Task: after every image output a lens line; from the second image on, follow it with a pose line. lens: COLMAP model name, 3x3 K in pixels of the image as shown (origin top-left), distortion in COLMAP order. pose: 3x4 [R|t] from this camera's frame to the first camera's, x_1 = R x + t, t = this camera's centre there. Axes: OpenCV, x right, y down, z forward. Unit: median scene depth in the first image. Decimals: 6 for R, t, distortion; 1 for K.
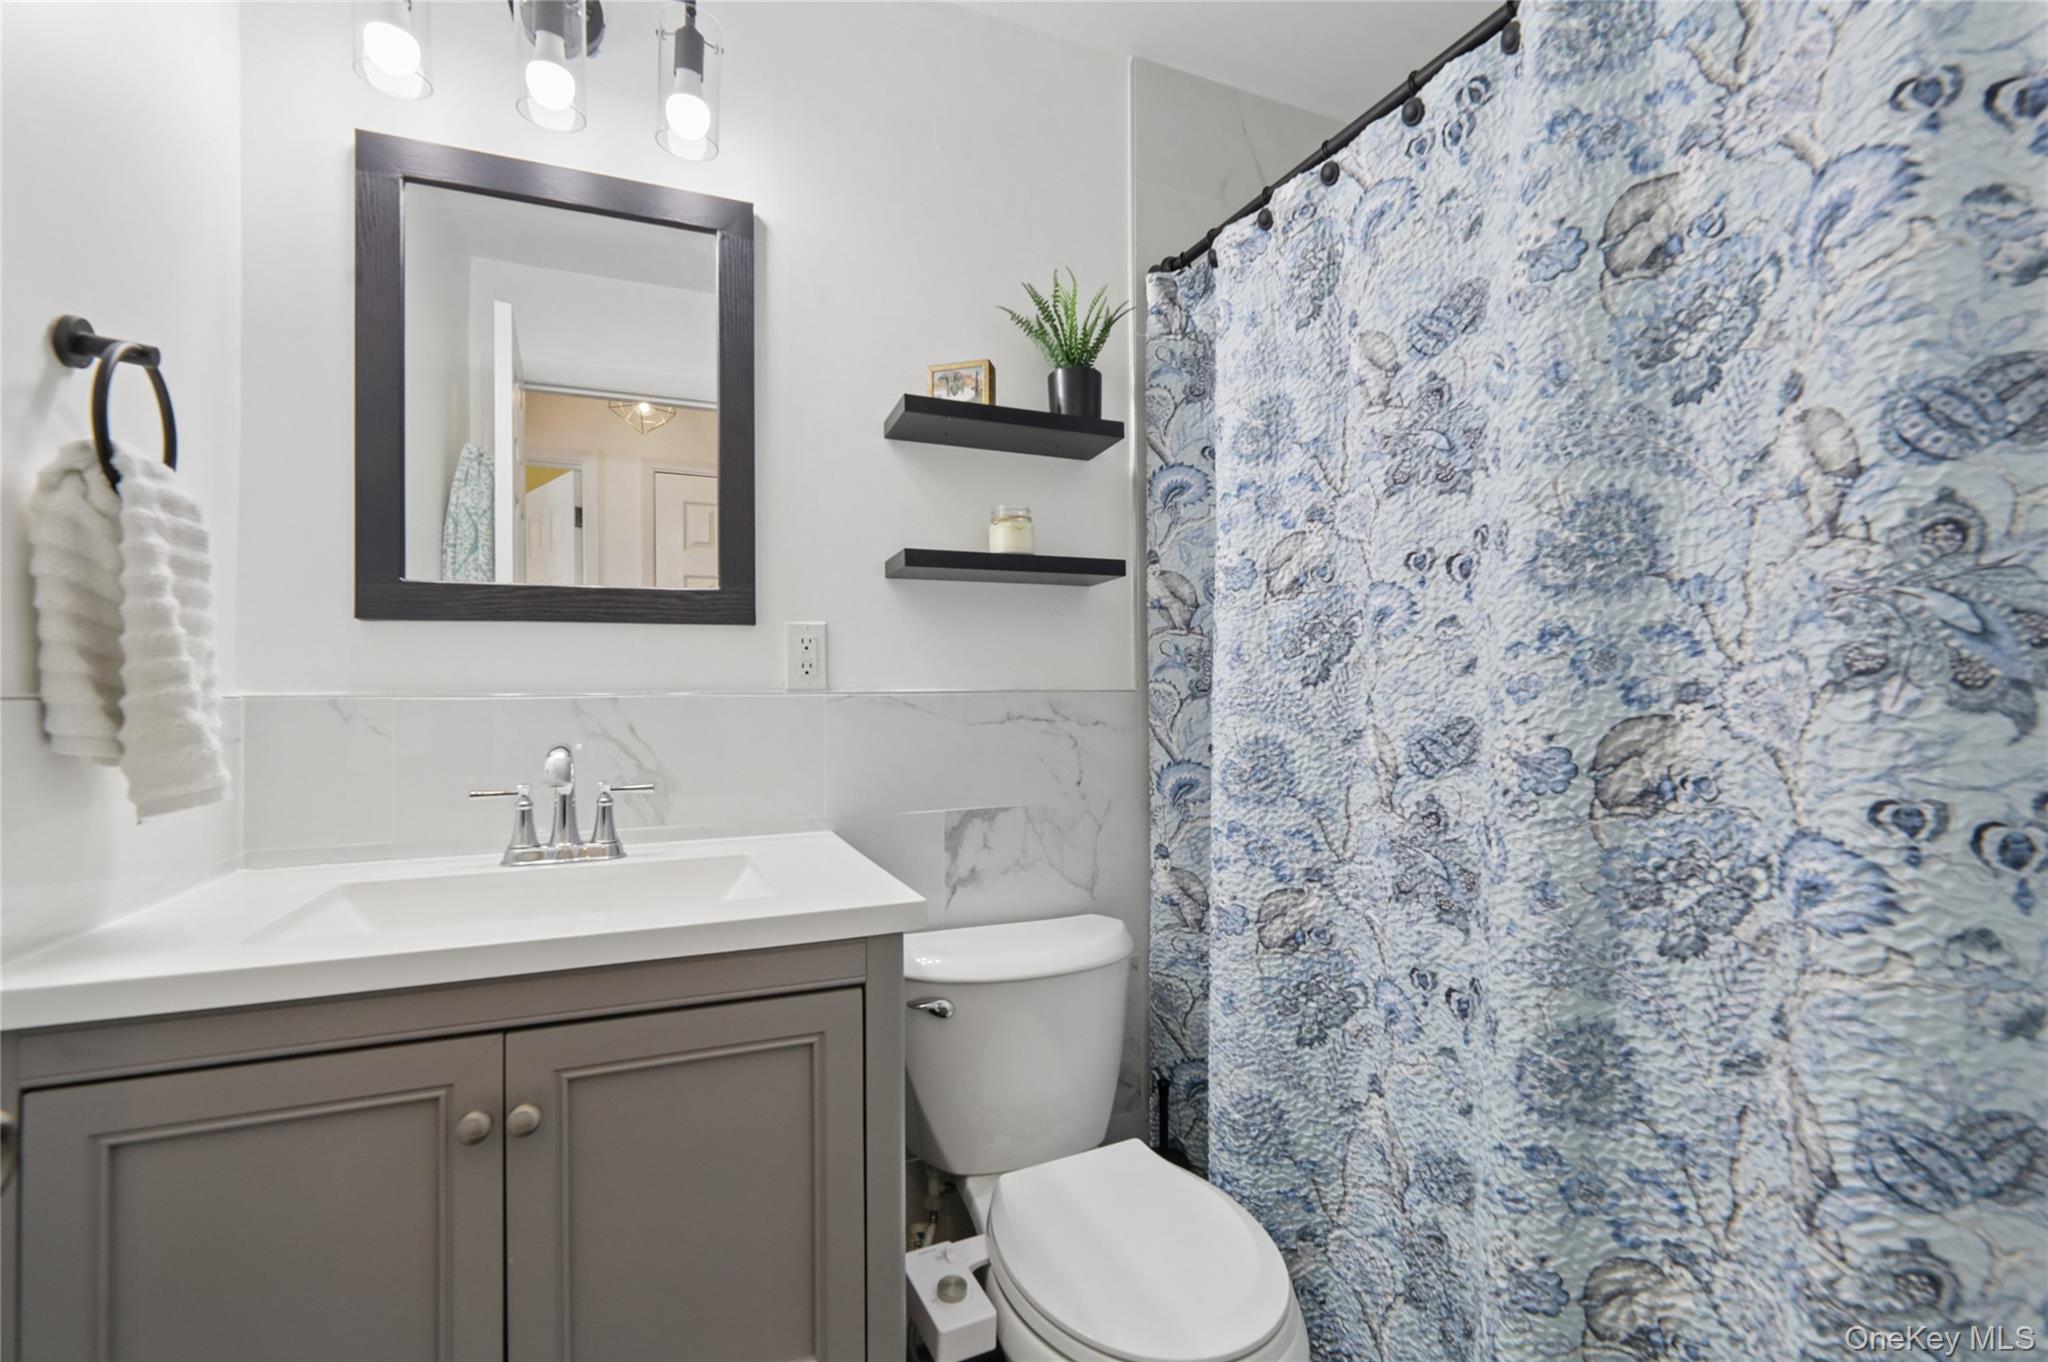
lens RADIAL K [[844.5, 0, 1008.0], [0, 844.5, 675.3], [0, 0, 1]] dist [-0.005776, 0.000279]
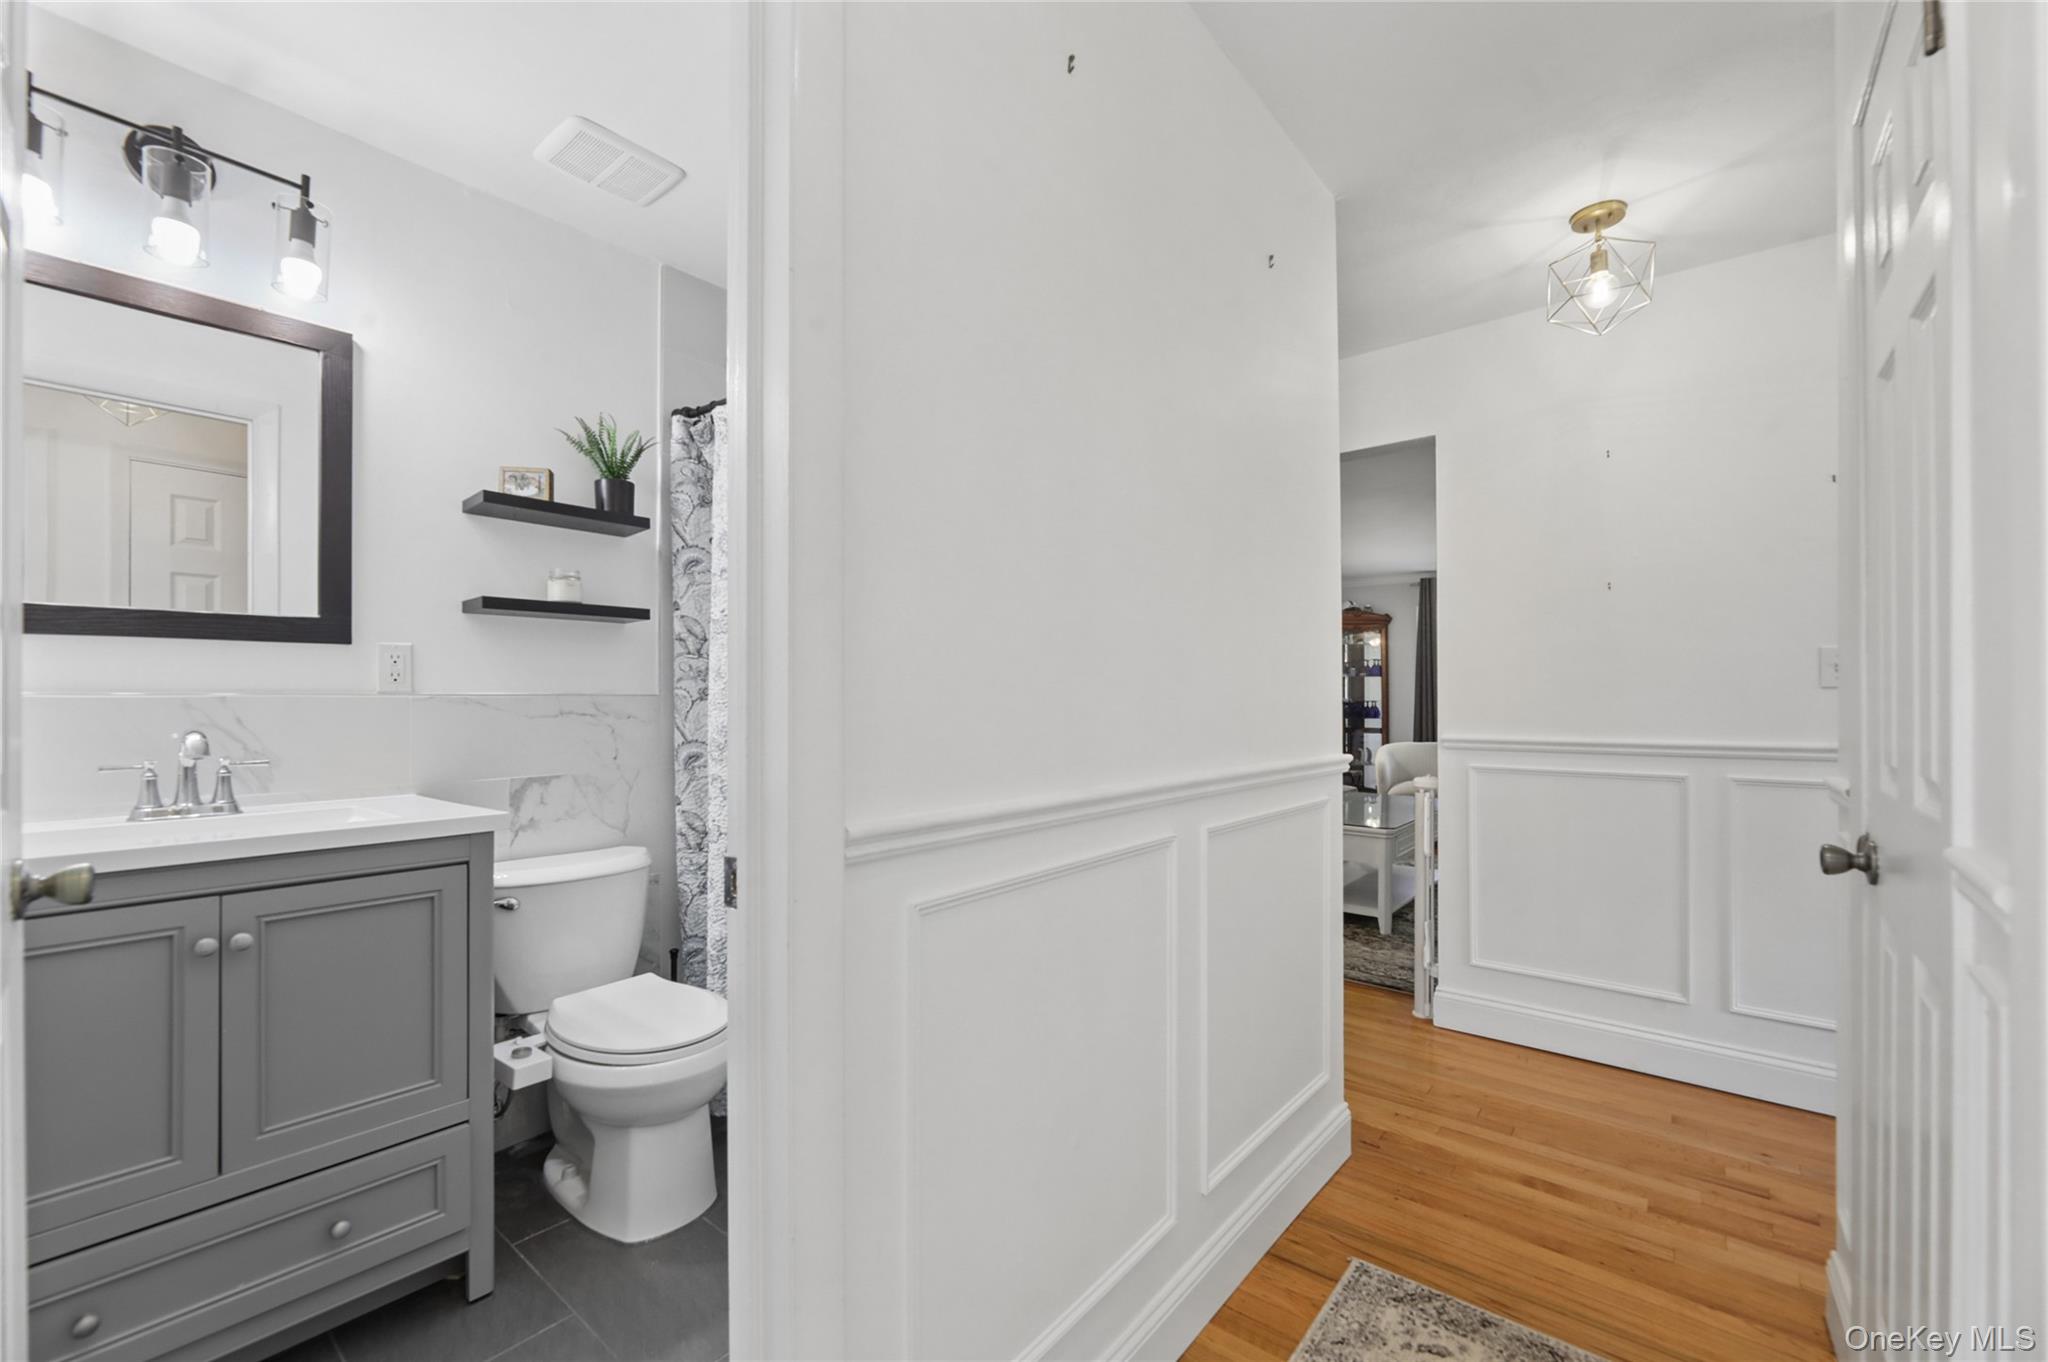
lens RADIAL K [[844.5, 0, 1025.8], [0, 844.5, 694.0], [0, 0, 1]] dist [-0.005776, 0.000279]
pose [[0.872622, 0.008260, 0.488327, -0.011533], [-0.014657, 0.999850, 0.009278, -0.007584], [-0.488177, -0.015253, 0.872612, -0.676005]]
